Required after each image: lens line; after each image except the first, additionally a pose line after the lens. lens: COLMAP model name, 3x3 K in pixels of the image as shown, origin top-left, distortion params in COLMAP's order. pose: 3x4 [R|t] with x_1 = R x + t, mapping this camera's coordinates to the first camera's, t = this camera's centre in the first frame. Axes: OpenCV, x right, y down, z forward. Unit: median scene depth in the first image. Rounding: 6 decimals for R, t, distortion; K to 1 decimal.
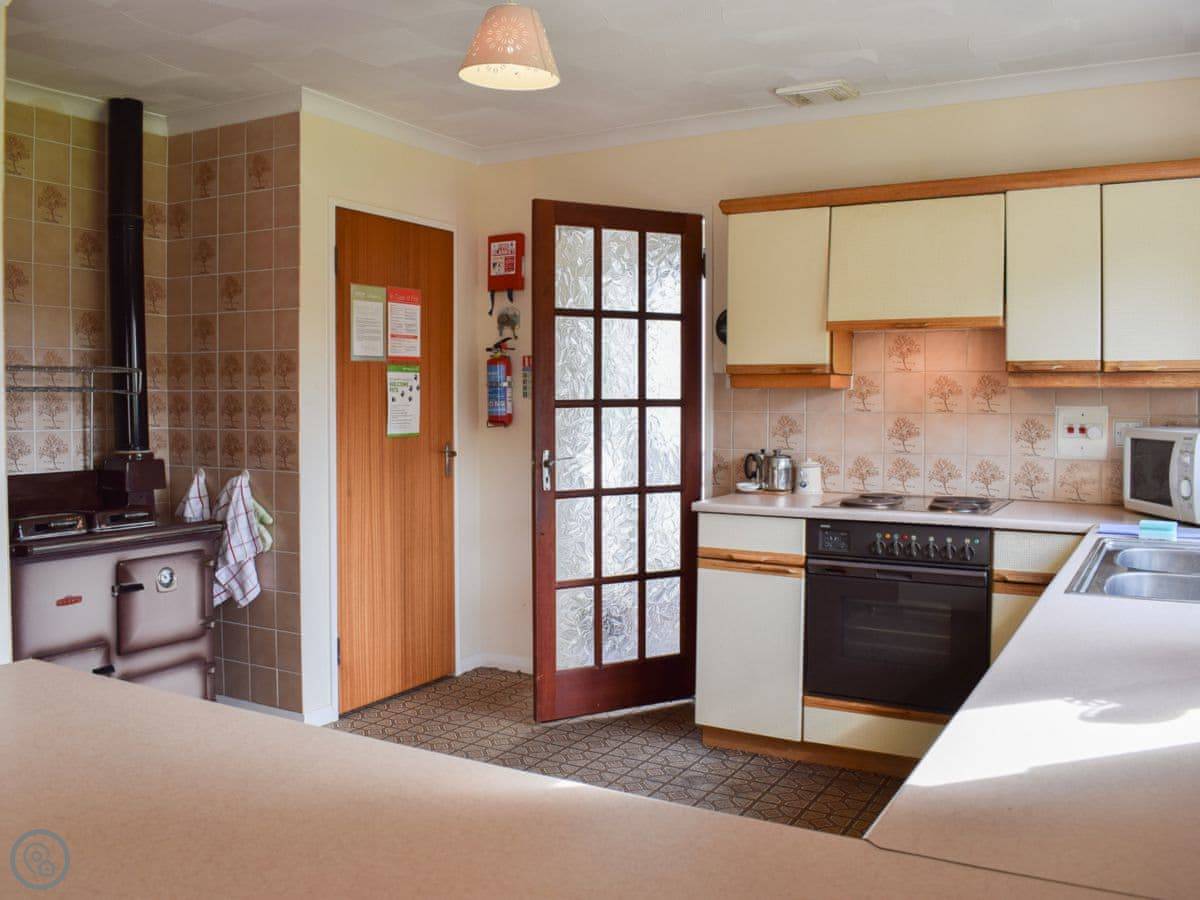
lens RADIAL K [[1070.0, 0, 600.0], [0, 1070.0, 450.0], [0, 0, 1]] dist [-0.049332, -0.000821]
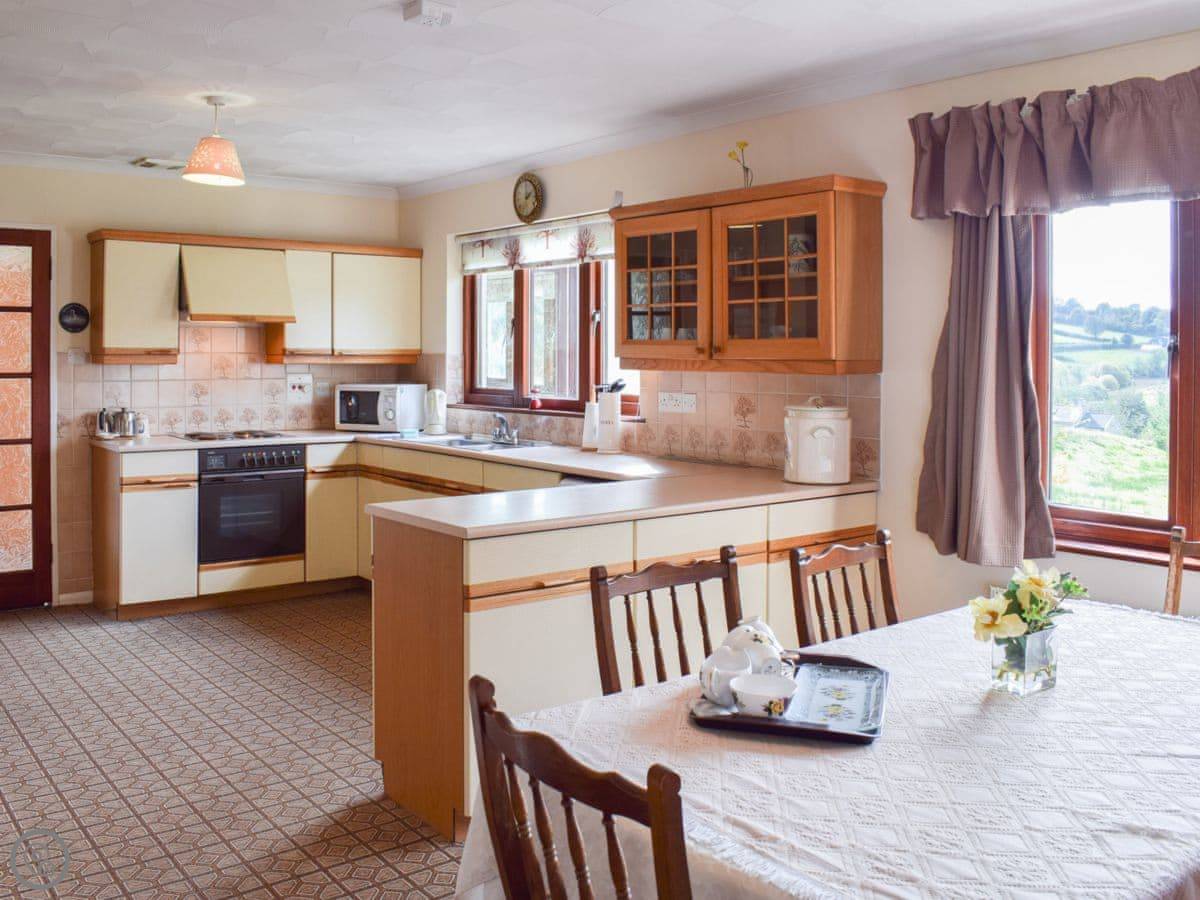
lens RADIAL K [[1070.0, 0, 600.0], [0, 1070.0, 450.0], [0, 0, 1]] dist [-0.049332, -0.000821]
pose [[0.388130, -0.080104, 0.918117, -0.984643], [0.040688, 0.996734, 0.069762, -0.018542], [-0.920706, 0.010280, 0.390122, -0.135765]]
